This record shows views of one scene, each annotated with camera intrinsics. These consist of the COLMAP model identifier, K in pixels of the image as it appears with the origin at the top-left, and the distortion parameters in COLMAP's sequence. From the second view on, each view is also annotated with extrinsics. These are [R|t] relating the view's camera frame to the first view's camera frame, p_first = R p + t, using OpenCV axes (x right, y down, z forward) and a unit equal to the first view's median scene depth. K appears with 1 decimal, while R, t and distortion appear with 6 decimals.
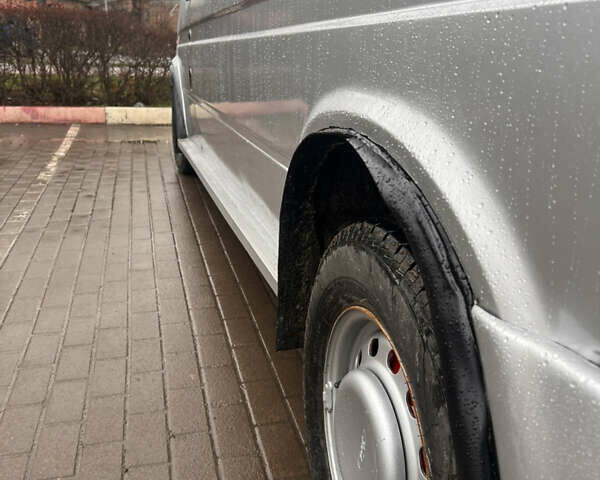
lens RADIAL K [[644.6, 0, 300.5], [0, 644.6, 240.1], [0, 0, 1]] dist [0.026550, 0.000000]
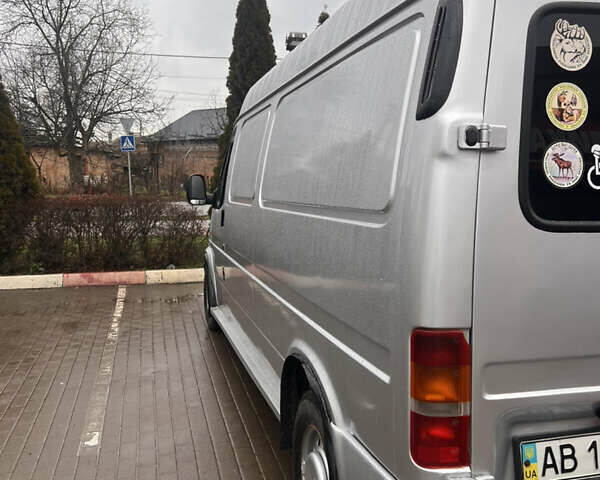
lens RADIAL K [[644.6, 0, 298.9], [0, 644.6, 239.5], [0, 0, 1]] dist [0.026550, 0.000000]
pose [[0.999569, -0.026545, -0.012502, 0.014294], [0.023673, 0.981325, -0.190897, -0.019414], [0.017336, 0.190519, 0.981531, -0.248337]]
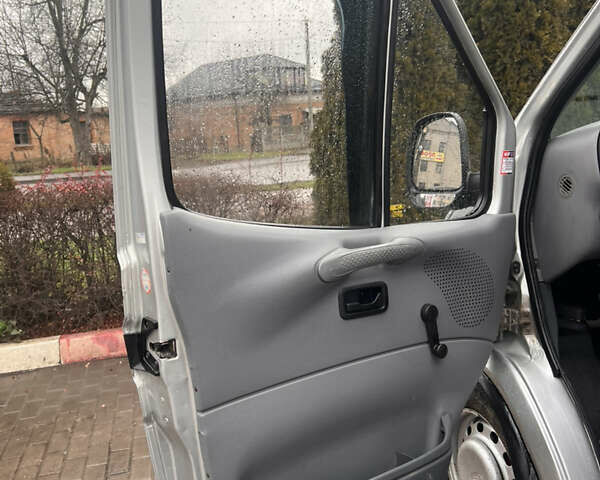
lens RADIAL K [[644.6, 0, 299.1], [0, 644.6, 238.2], [0, 0, 1]] dist [0.026550, 0.000000]
pose [[0.995814, -0.084140, -0.035696, -0.193611], [0.079035, 0.988870, -0.126051, -0.204068], [0.045905, 0.122702, 0.991381, 0.354721]]
